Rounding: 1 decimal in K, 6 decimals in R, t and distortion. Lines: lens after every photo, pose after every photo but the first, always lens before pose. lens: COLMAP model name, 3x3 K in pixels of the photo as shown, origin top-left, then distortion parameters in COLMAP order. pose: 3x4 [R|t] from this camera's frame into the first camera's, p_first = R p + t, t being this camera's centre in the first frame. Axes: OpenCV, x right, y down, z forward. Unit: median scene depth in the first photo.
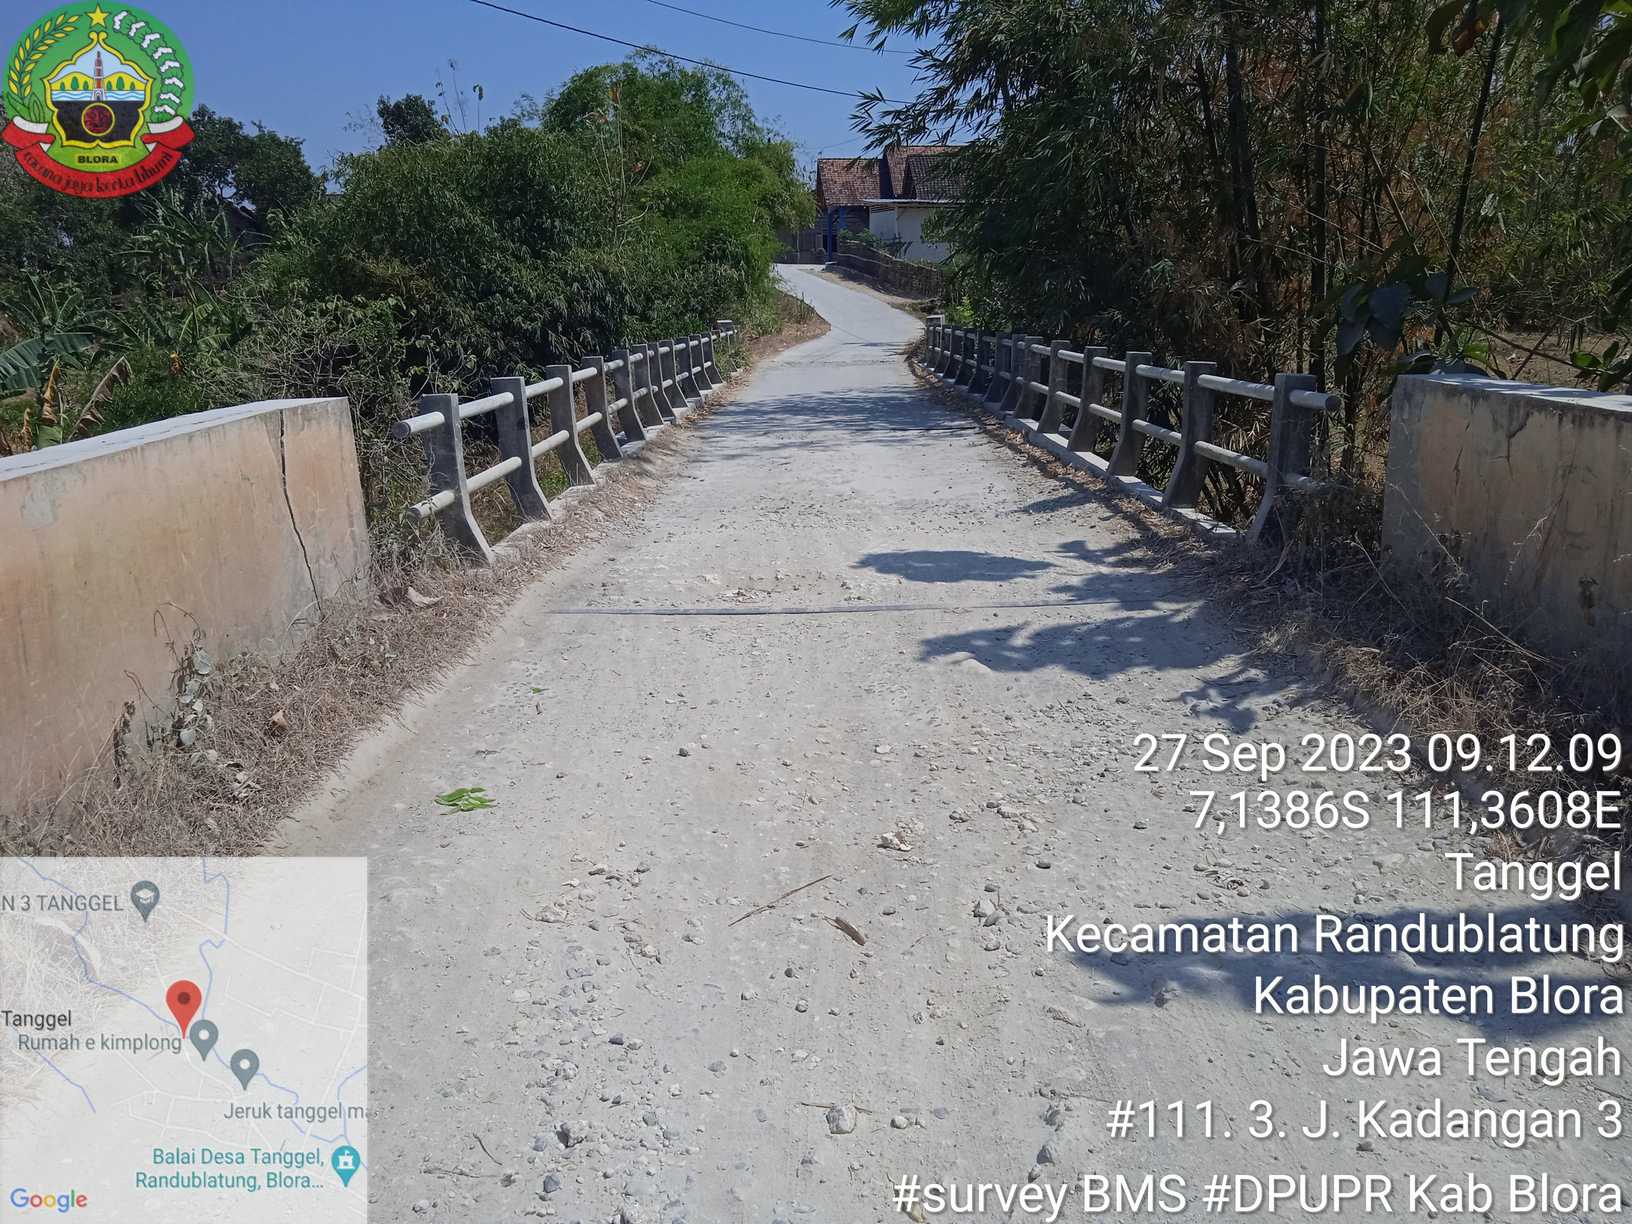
lens RADIAL K [[1346.0, 0, 812.9], [0, 1346.0, 627.0], [0, 0, 1]] dist [0.022385, -0.002472]
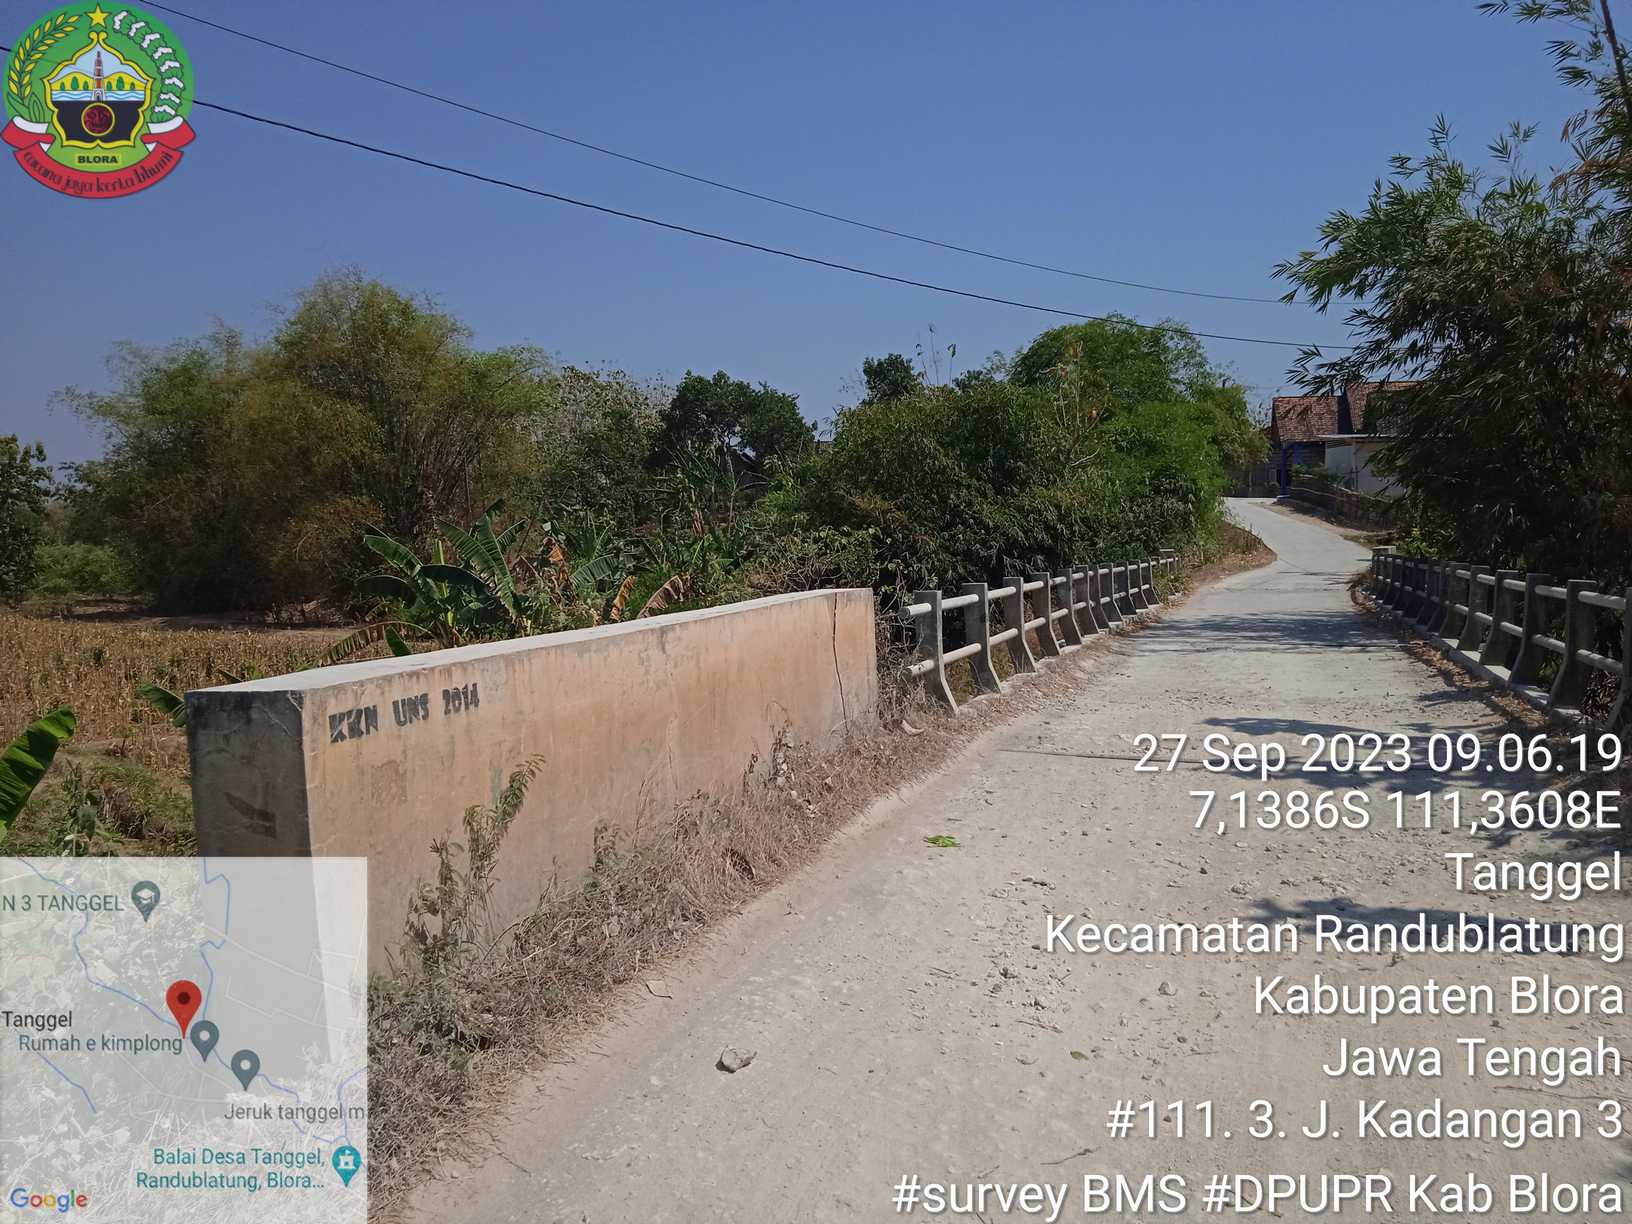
lens RADIAL K [[1378.6, 0, 816.1], [0, 1378.6, 618.8], [0, 0, 1]] dist [0.066225, -0.018869]
pose [[0.949111, 0.024964, -0.313950, 0.023998], [-0.079601, 0.983502, -0.162440, 0.038627], [0.304715, 0.179164, 0.935440, -0.144760]]
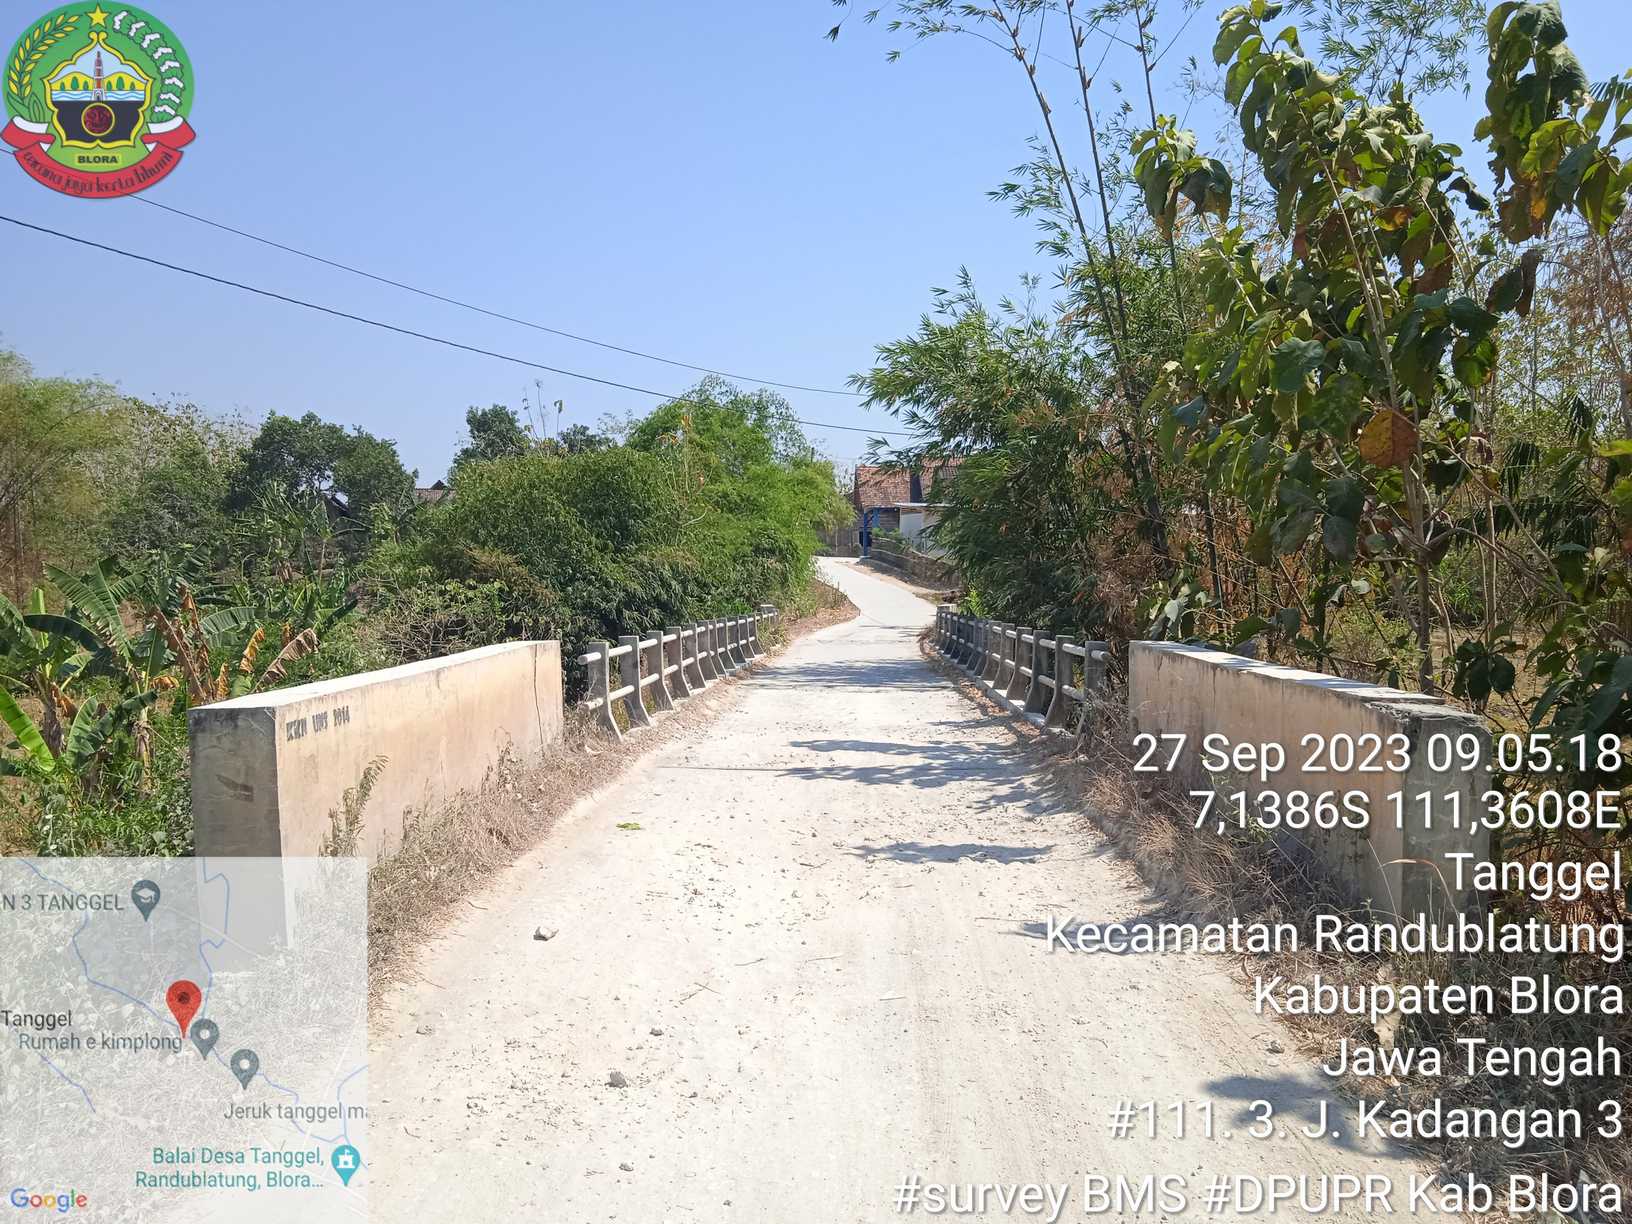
lens RADIAL K [[1428.8, 0, 845.9], [0, 1428.8, 612.1], [0, 0, 1]] dist [0.056813, -0.002743]
pose [[0.999756, 0.019696, -0.009982, 0.023461], [-0.021400, 0.975677, -0.218168, 0.074364], [0.005443, 0.218328, 0.975860, -0.324457]]
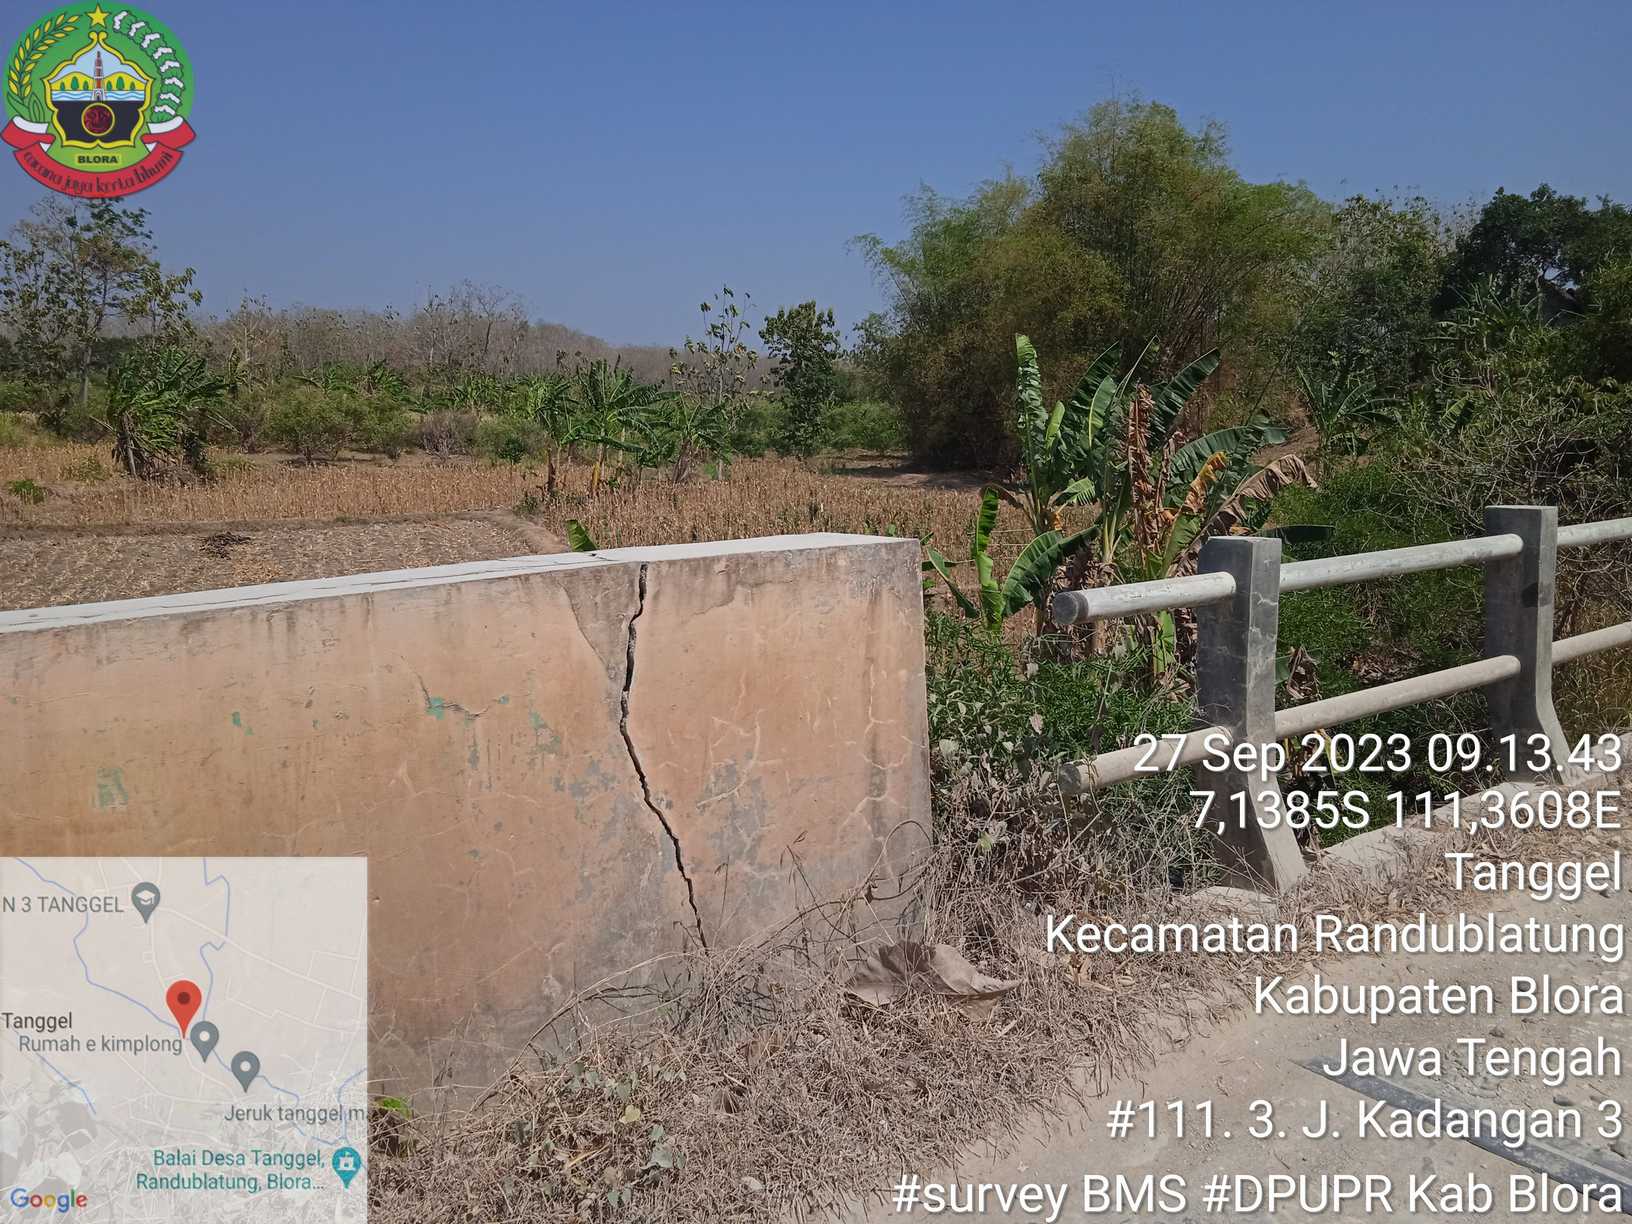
lens RADIAL K [[1297.5, 0, 865.7], [0, 1297.5, 663.0], [0, 0, 1]] dist [-0.001741, -0.005433]
pose [[0.620855, 0.163925, -0.766595, 0.004214], [-0.187703, 0.980532, 0.057655, -0.052063], [0.761122, 0.108097, 0.639537, 0.241662]]
